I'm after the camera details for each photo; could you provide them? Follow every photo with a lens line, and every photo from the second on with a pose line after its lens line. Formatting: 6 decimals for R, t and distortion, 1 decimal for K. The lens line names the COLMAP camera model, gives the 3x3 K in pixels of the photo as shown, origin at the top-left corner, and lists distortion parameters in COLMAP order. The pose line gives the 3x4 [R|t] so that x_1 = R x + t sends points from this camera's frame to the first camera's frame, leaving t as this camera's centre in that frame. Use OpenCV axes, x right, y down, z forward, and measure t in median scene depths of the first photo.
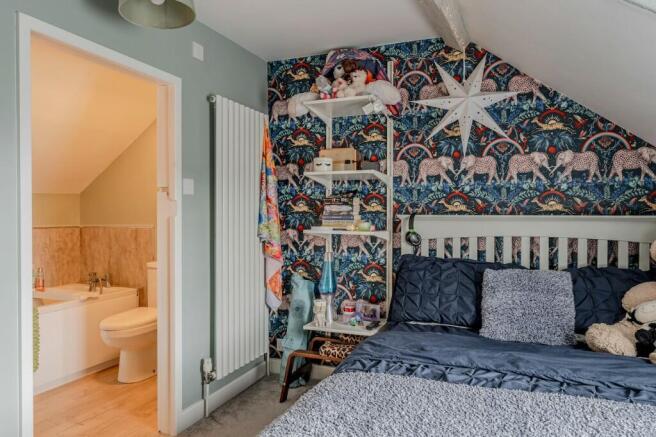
lens RADIAL K [[450.9, 0, 328.0], [0, 450.9, 218.5], [0, 0, 1]] dist [0.000162, 0.000454]
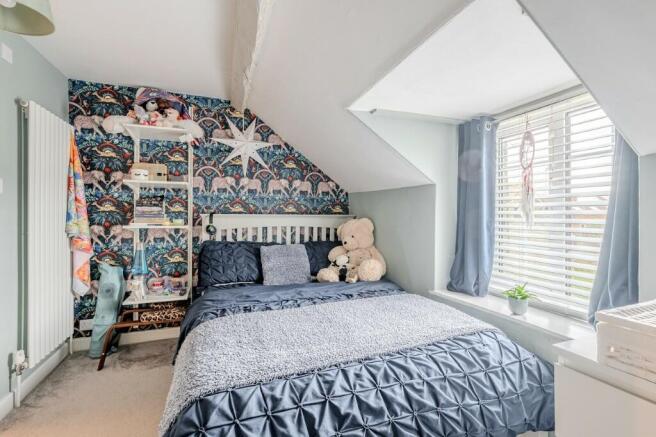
lens RADIAL K [[296.0, 0, 328.0], [0, 296.0, 218.5], [0, 0, 1]] dist [0.000703, 0.000156]
pose [[0.738430, -0.006855, 0.674295, -0.180474], [0.002285, 0.999968, 0.007664, 0.000165], [-0.674326, -0.004119, 0.738422, 0.010175]]
